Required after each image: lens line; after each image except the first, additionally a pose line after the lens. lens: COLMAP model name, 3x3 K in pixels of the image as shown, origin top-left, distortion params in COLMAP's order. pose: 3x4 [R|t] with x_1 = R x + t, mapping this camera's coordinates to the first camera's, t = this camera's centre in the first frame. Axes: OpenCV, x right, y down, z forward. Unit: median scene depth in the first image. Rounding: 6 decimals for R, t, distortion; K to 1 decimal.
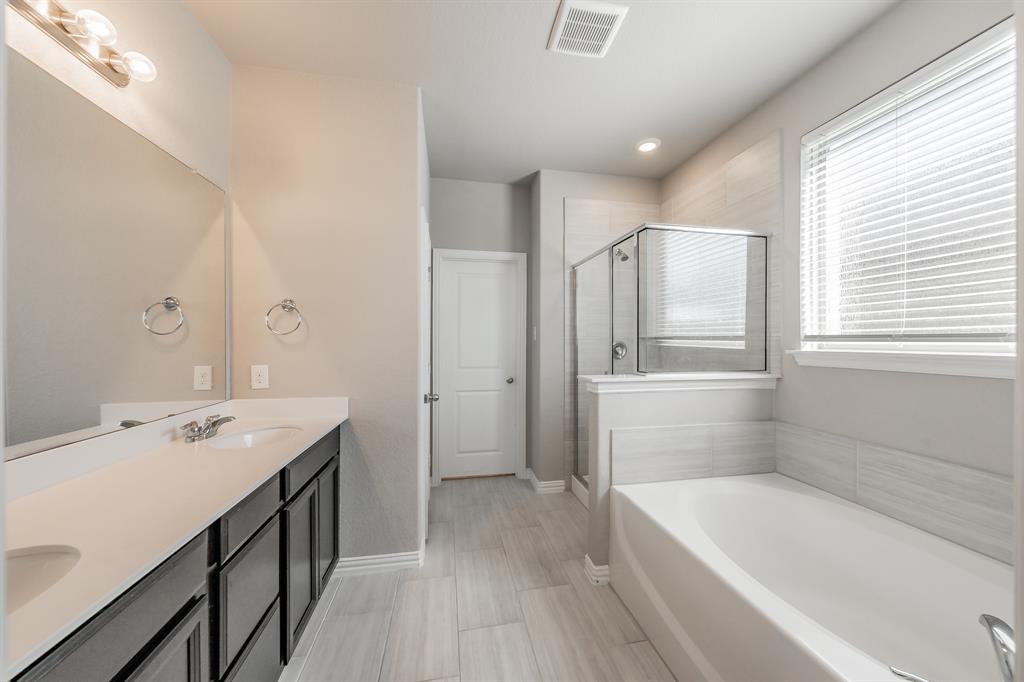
lens RADIAL K [[355.1, 0, 508.8], [0, 355.1, 343.8], [0, 0, 1]] dist [-0.000701, 0.000445]
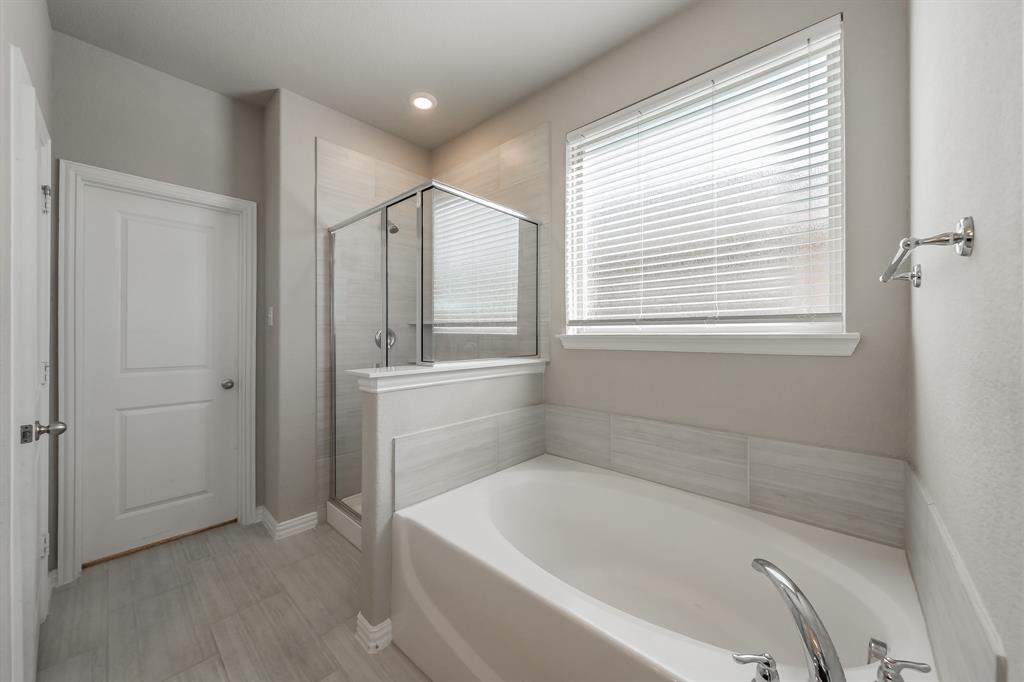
lens RADIAL K [[355.1, 0, 475.6], [0, 355.1, 337.9], [0, 0, 1]] dist [-0.000701, 0.000445]
pose [[0.810938, -0.001584, 0.585130, -0.015827], [0.003939, 0.999988, -0.002753, 0.027412], [-0.585119, 0.004537, 0.810935, 0.269368]]
